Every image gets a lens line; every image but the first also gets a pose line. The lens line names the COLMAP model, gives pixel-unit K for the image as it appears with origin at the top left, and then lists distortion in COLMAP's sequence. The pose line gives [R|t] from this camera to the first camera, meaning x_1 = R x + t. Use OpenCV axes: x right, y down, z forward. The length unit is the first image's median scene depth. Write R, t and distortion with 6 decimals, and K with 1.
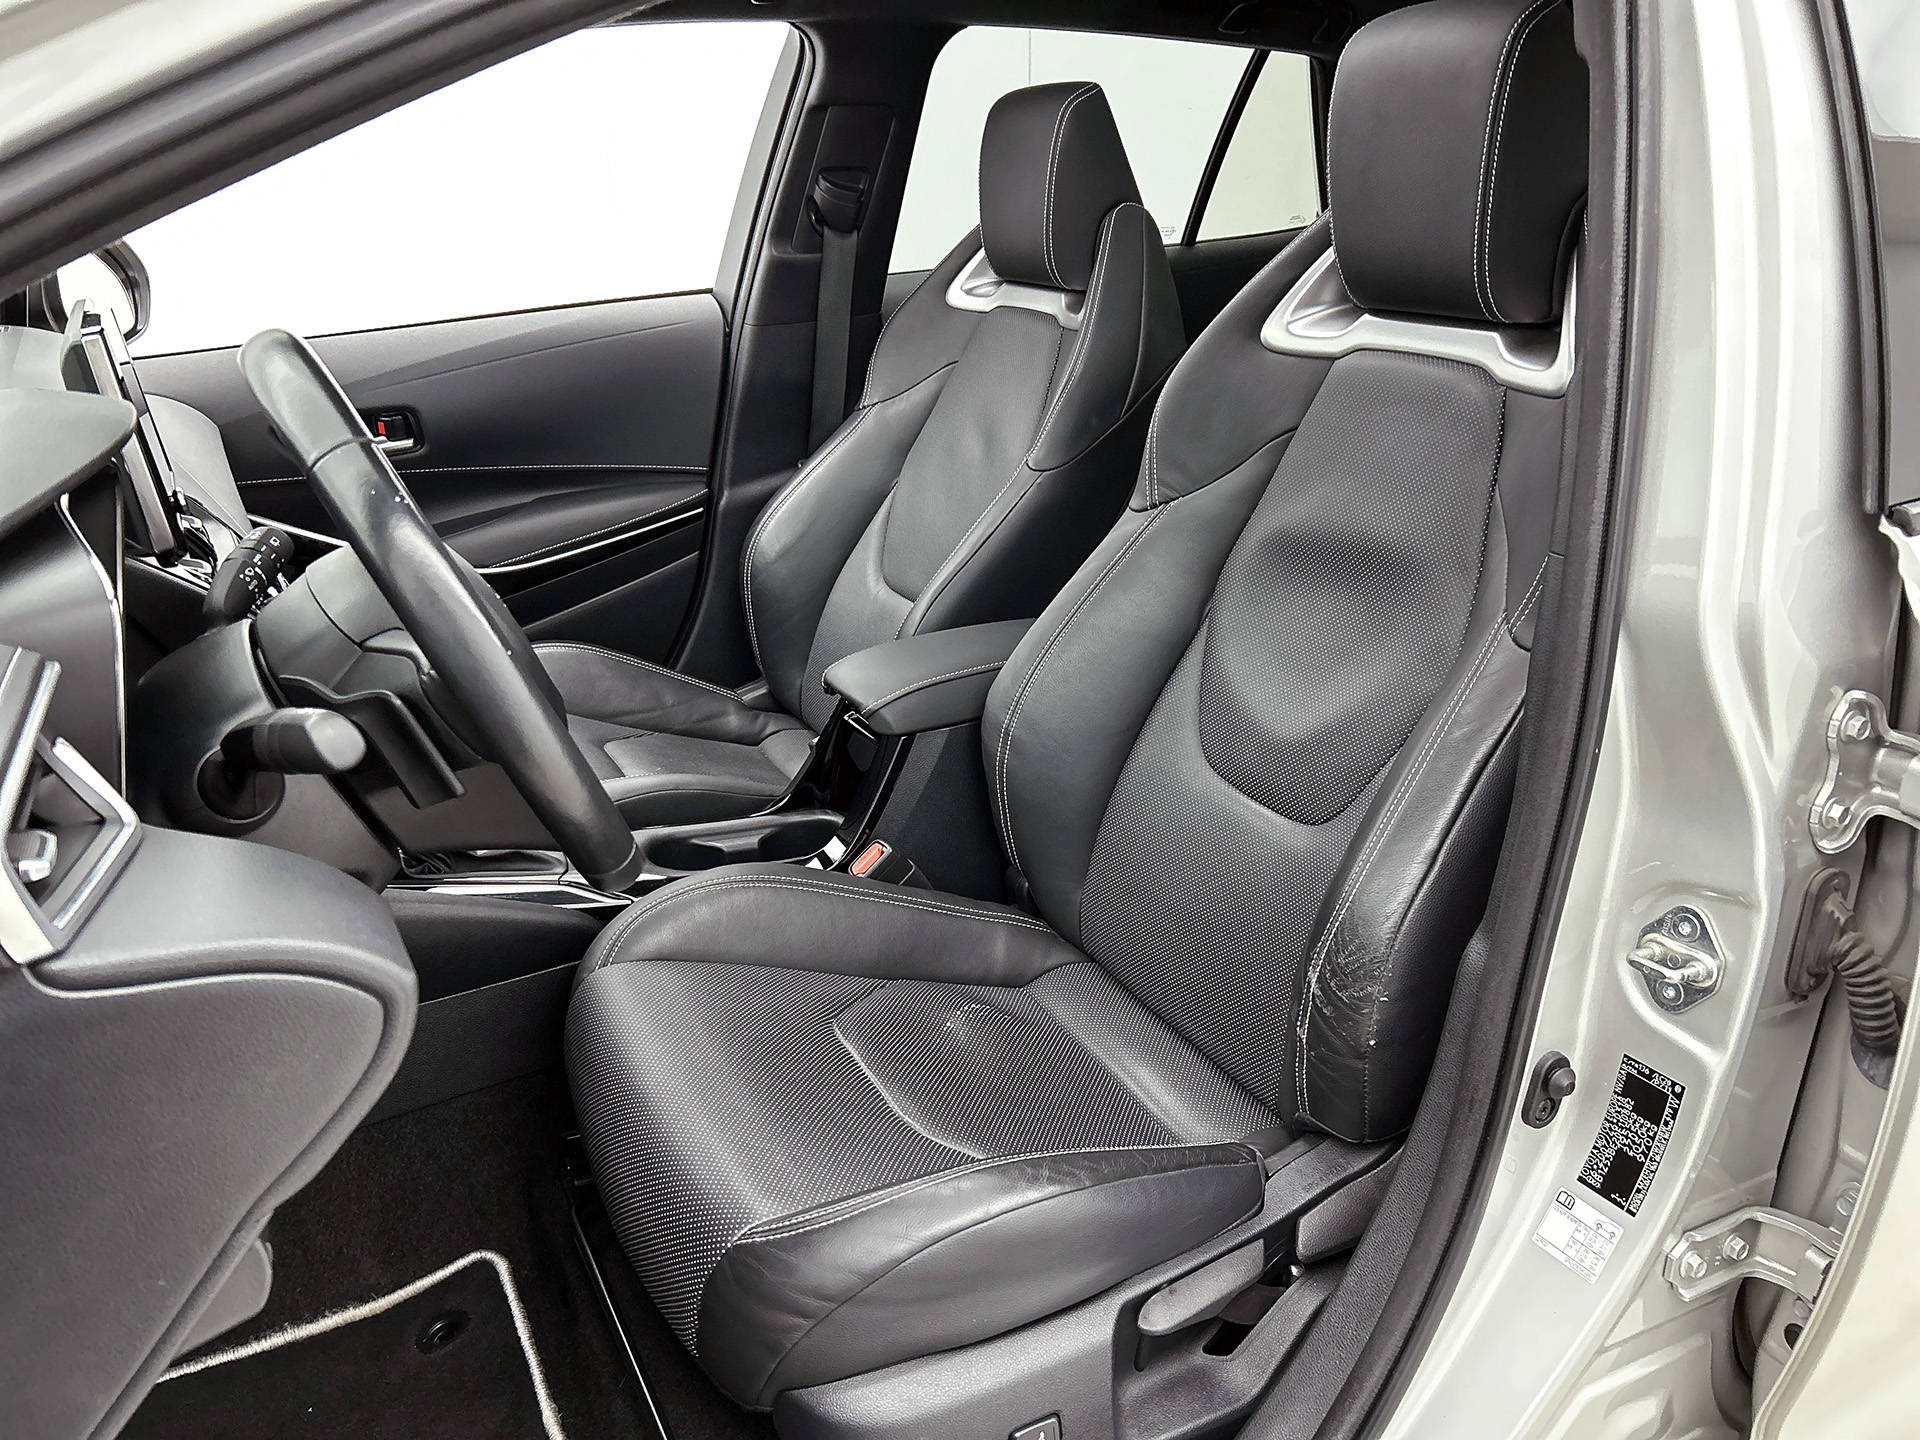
lens RADIAL K [[1440.3, 0, 961.1], [0, 1440.3, 722.5], [0, 0, 1]] dist [-0.029328, -0.000352]
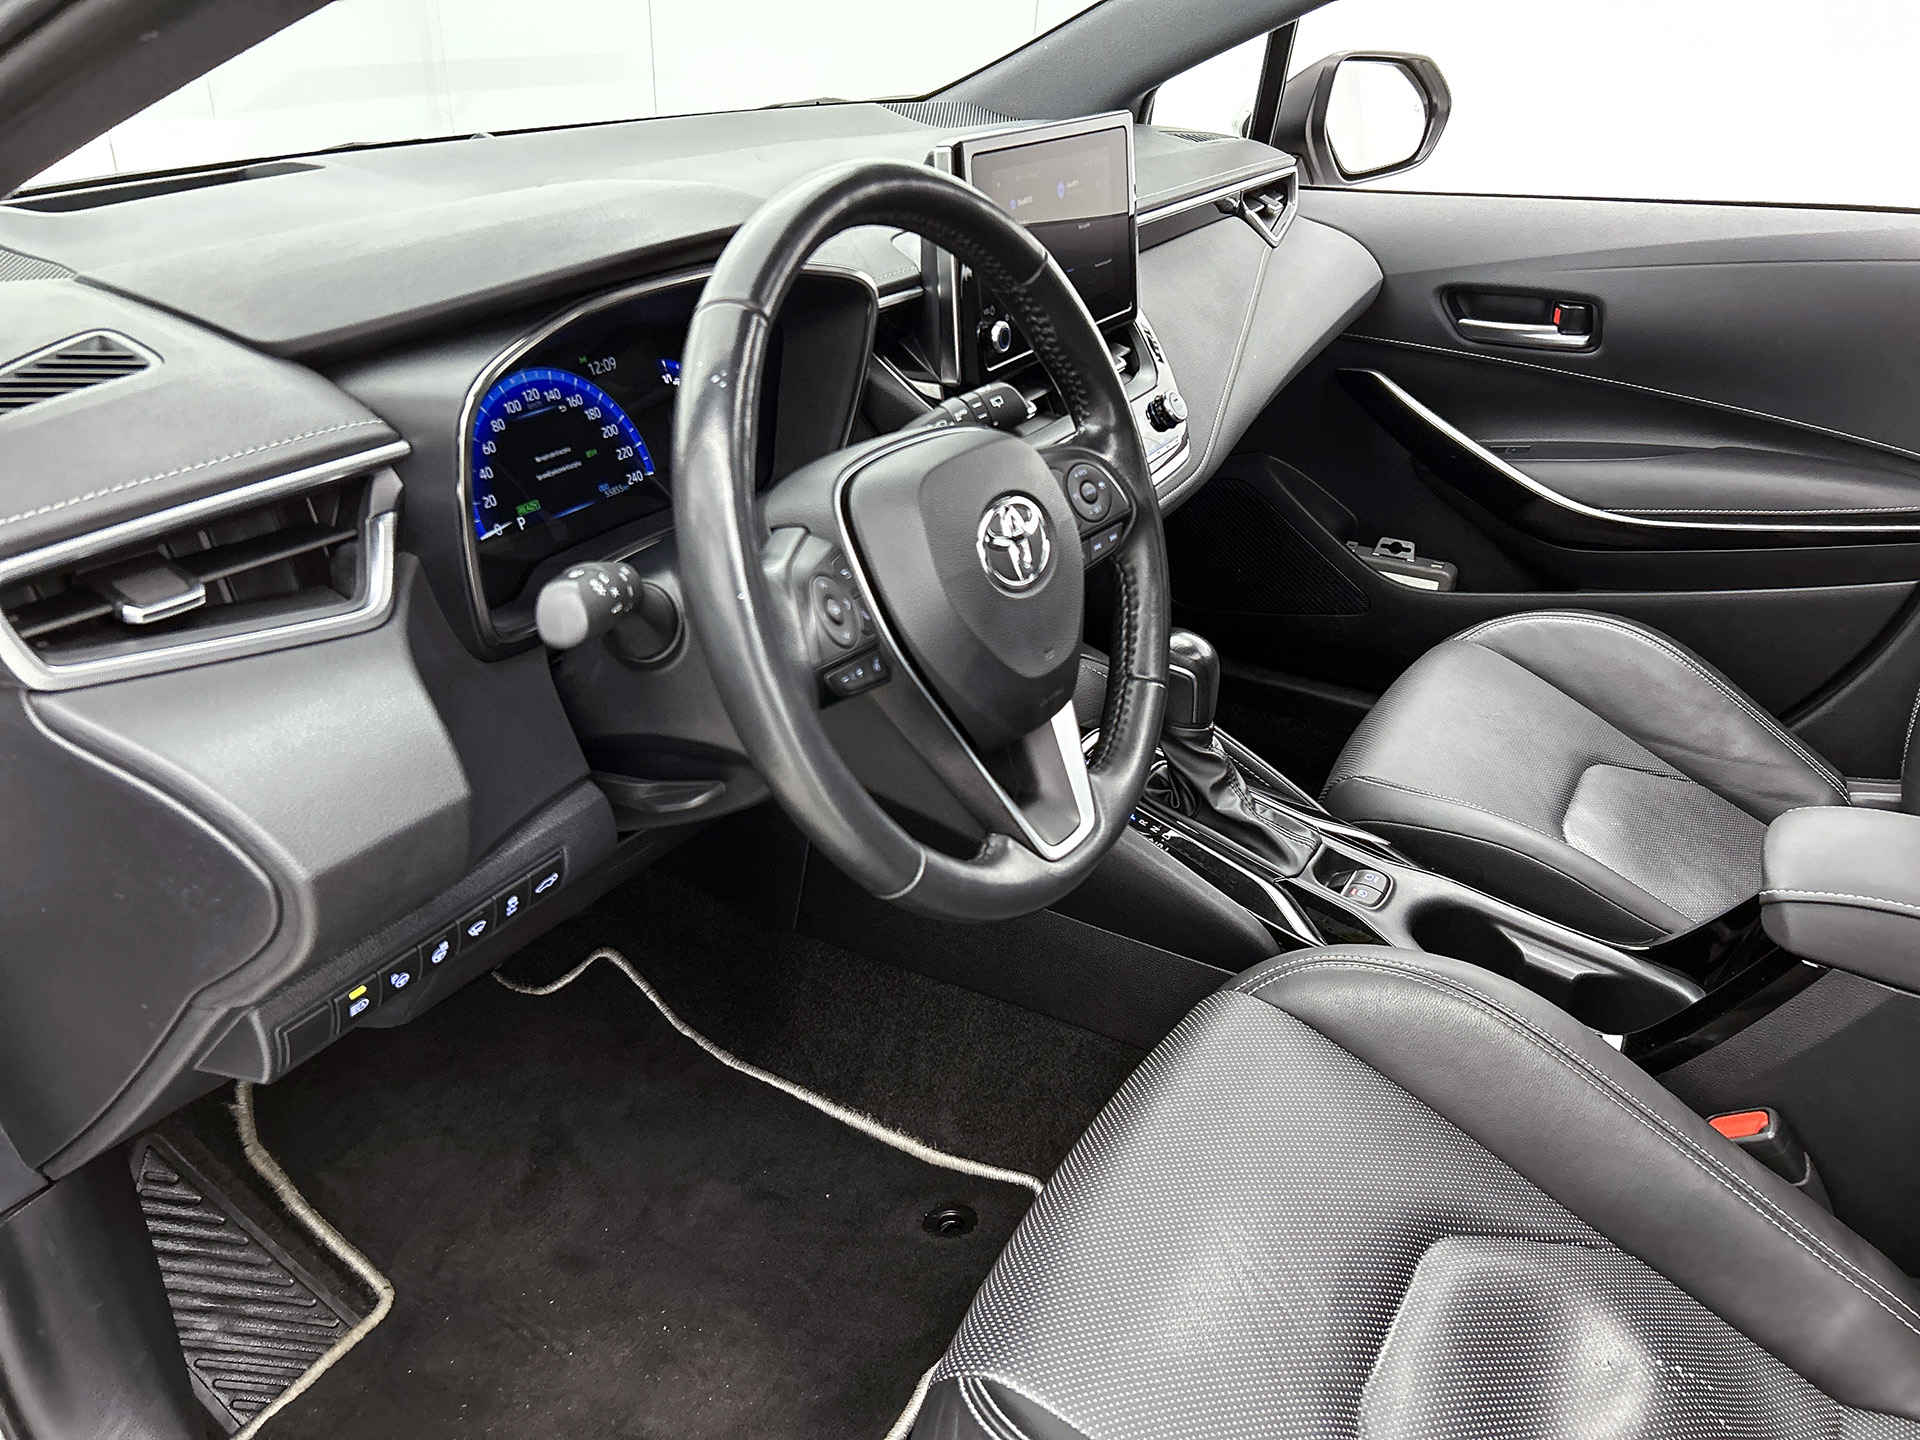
lens RADIAL K [[1440.3, 0, 959.9], [0, 1440.3, 716.2], [0, 0, 1]] dist [-0.029328, -0.000352]
pose [[0.516624, 0.422411, -0.744760, 0.183463], [-0.350657, 0.897922, 0.266037, -0.119097], [0.781114, 0.123715, 0.612010, 0.296476]]
